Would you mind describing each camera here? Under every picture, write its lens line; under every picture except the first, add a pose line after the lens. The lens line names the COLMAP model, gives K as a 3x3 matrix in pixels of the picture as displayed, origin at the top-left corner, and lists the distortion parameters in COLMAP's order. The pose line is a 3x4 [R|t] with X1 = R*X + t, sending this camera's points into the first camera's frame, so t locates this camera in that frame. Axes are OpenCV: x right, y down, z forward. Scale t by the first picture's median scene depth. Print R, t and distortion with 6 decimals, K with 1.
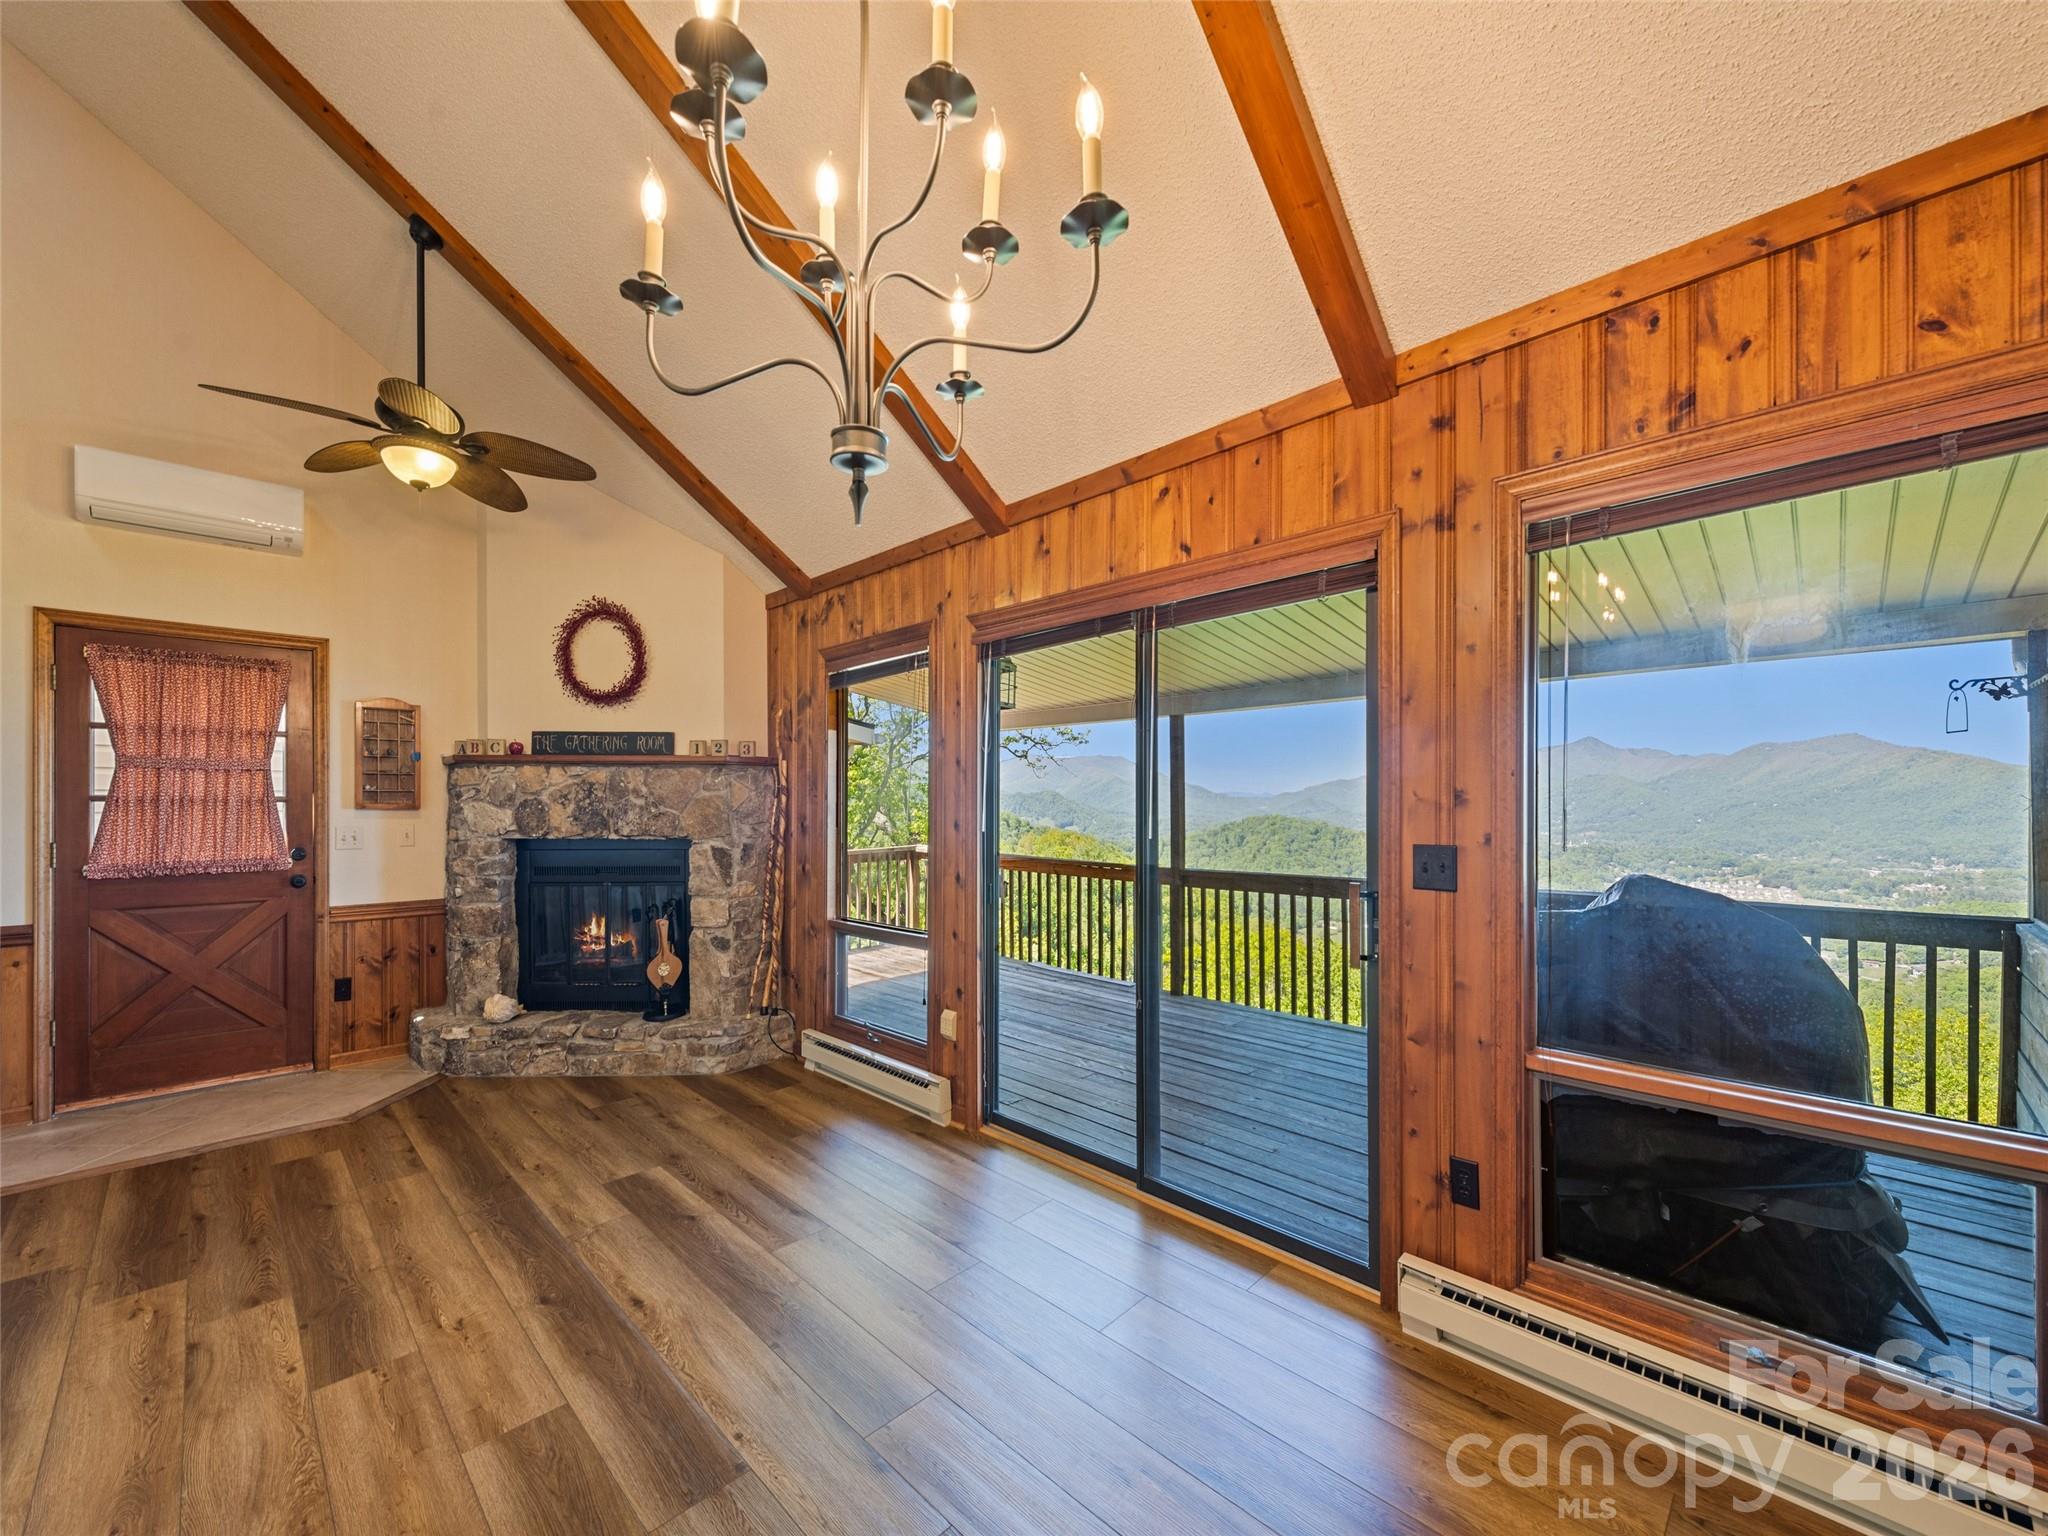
lens RADIAL K [[817.2, 0, 1015.7], [0, 817.2, 800.3], [0, 0, 1]] dist [0.013060, -0.003454]
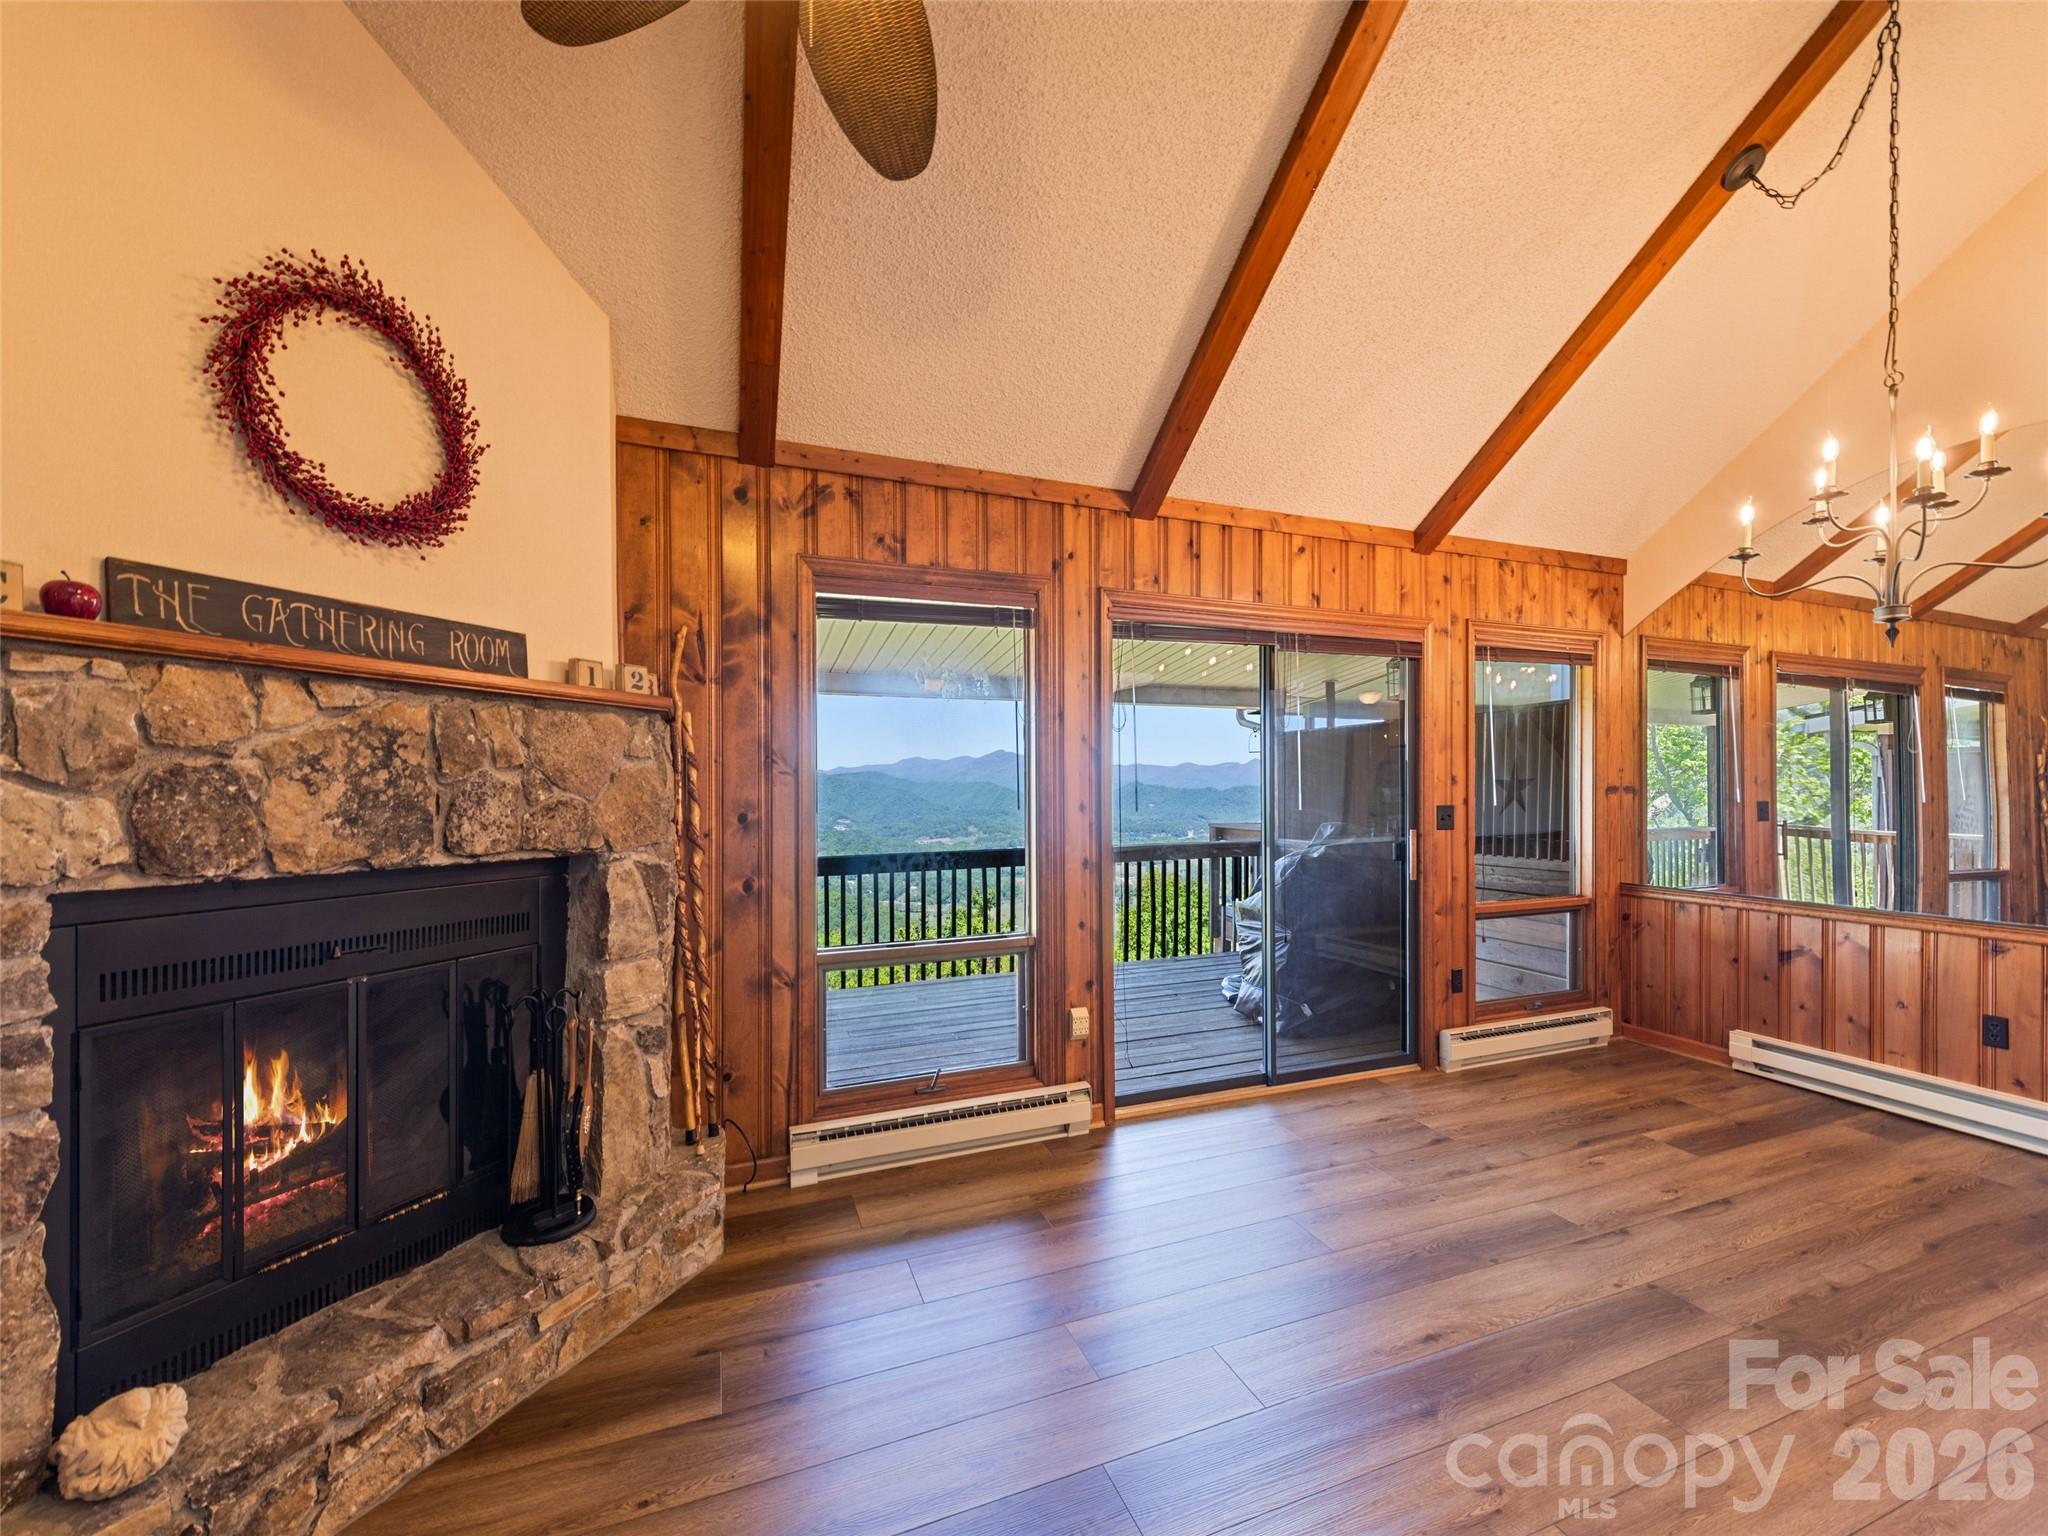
lens RADIAL K [[817.2, 0, 1025.2], [0, 817.2, 790.7], [0, 0, 1]] dist [0.013060, -0.003454]
pose [[0.397073, -0.001716, 0.917785, -0.818551], [0.002005, 0.999997, 0.001002, 0.009343], [-0.917785, 0.001442, 0.397075, 0.591300]]
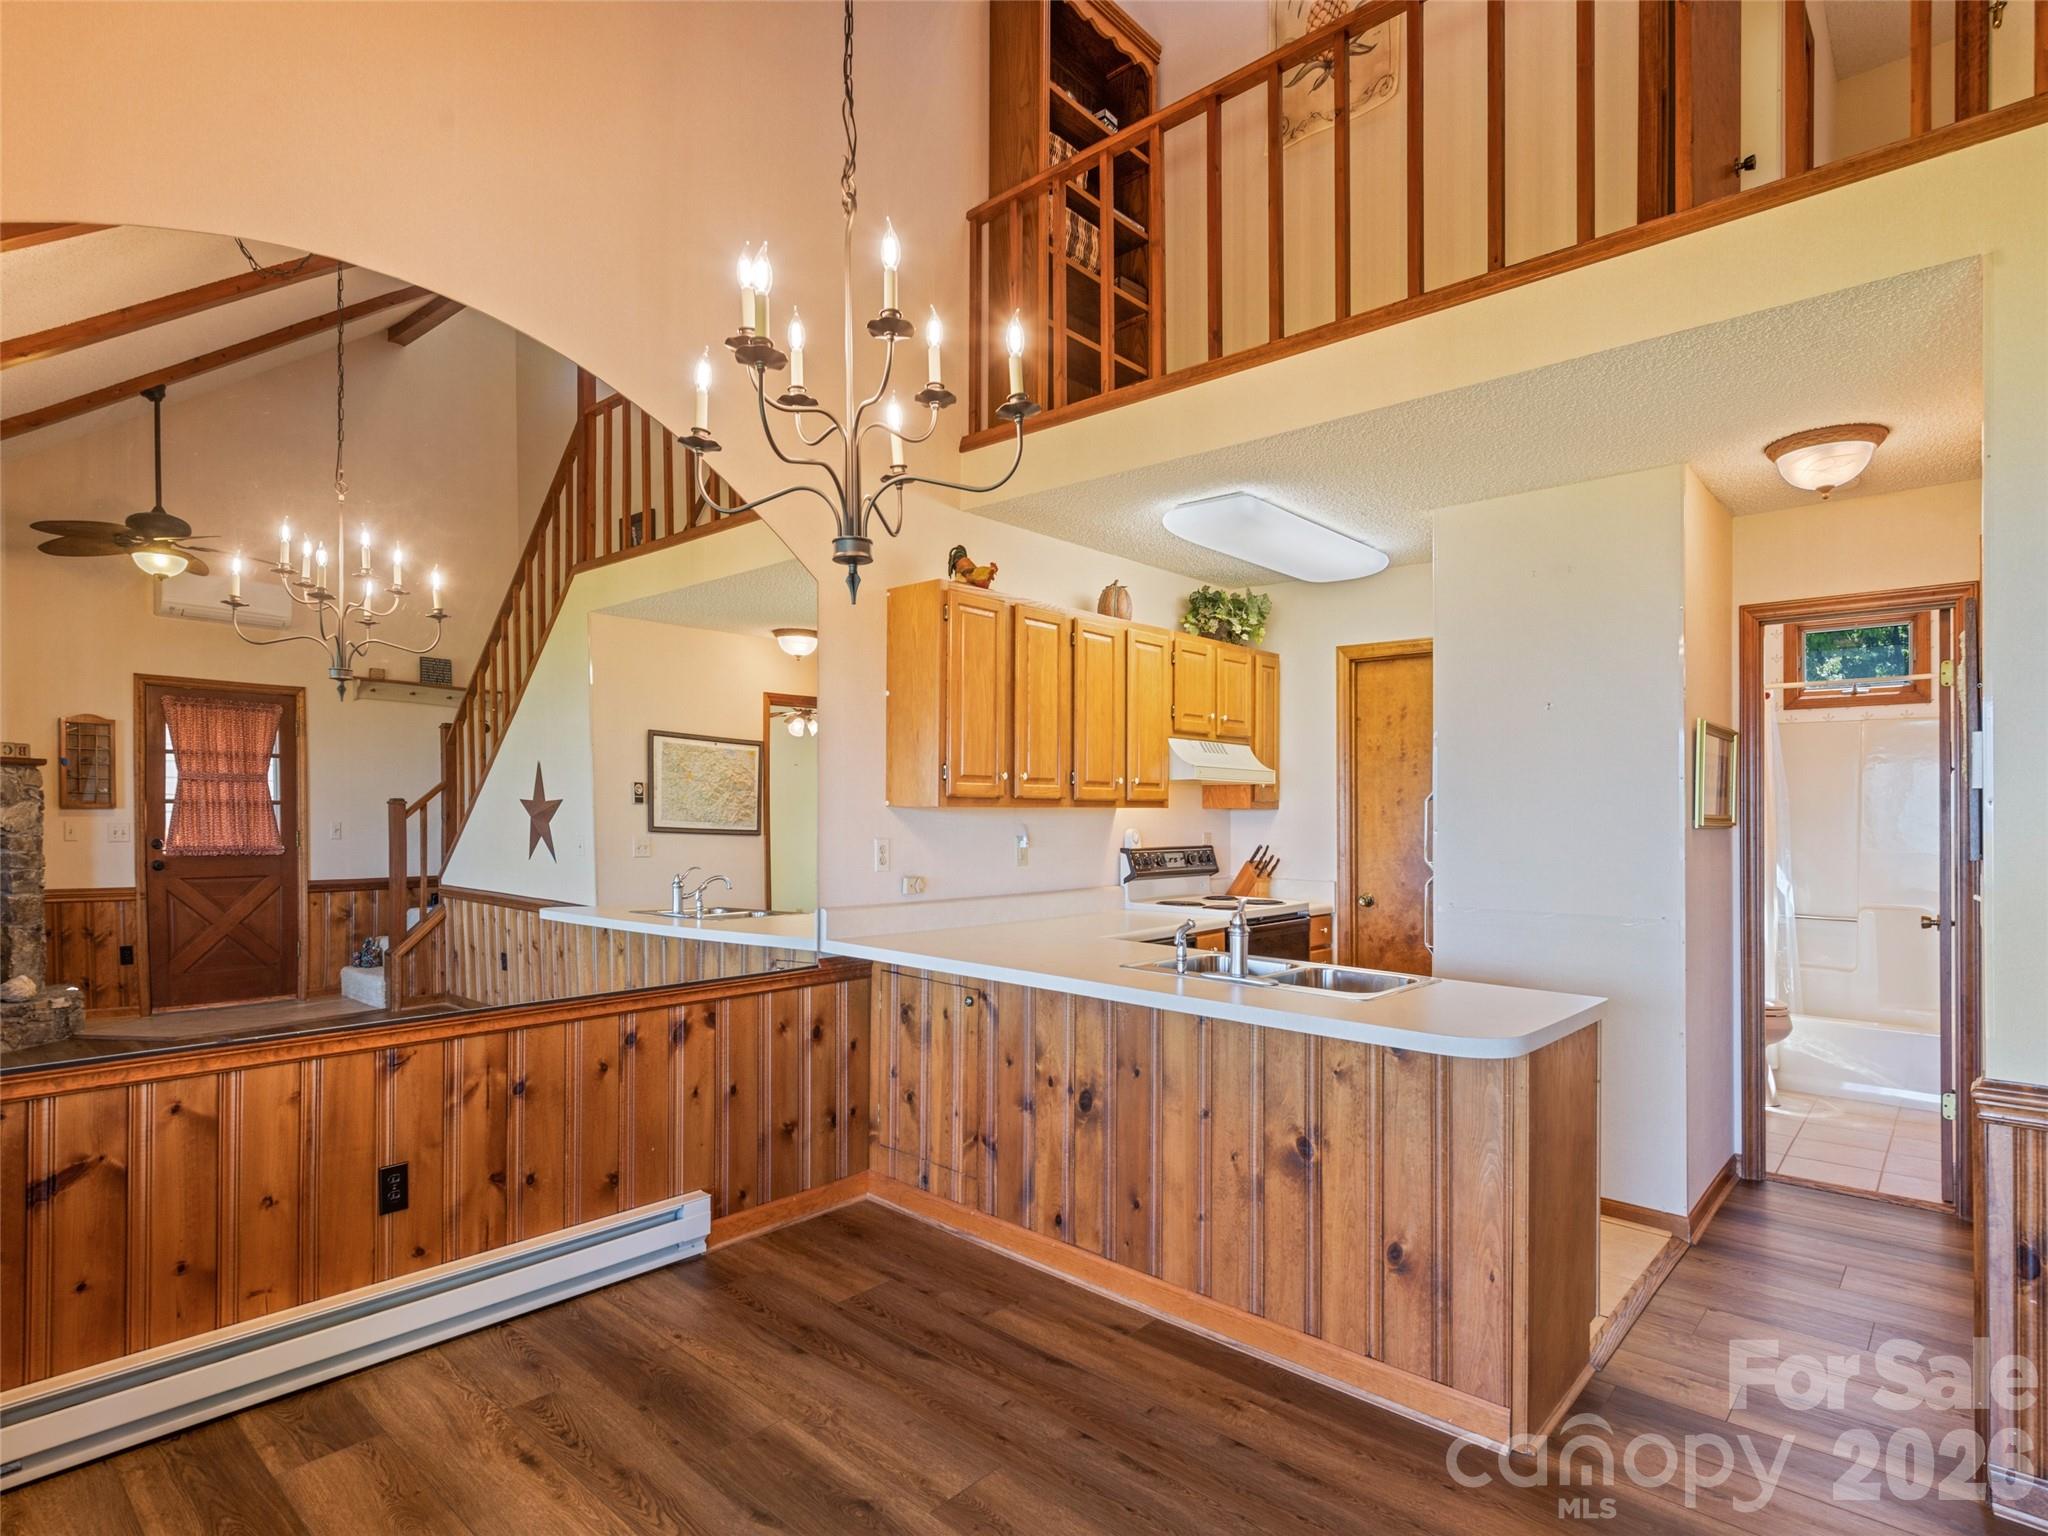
lens RADIAL K [[1091.6, 0, 1026.6], [0, 1091.6, 805.6], [0, 0, 1]] dist [0.009214, 0.001156]
pose [[-0.998409, -0.007003, -0.055950, -0.098402], [-0.006864, 0.999973, -0.002674, 0.002376], [0.055967, -0.002285, -0.998430, 0.757377]]
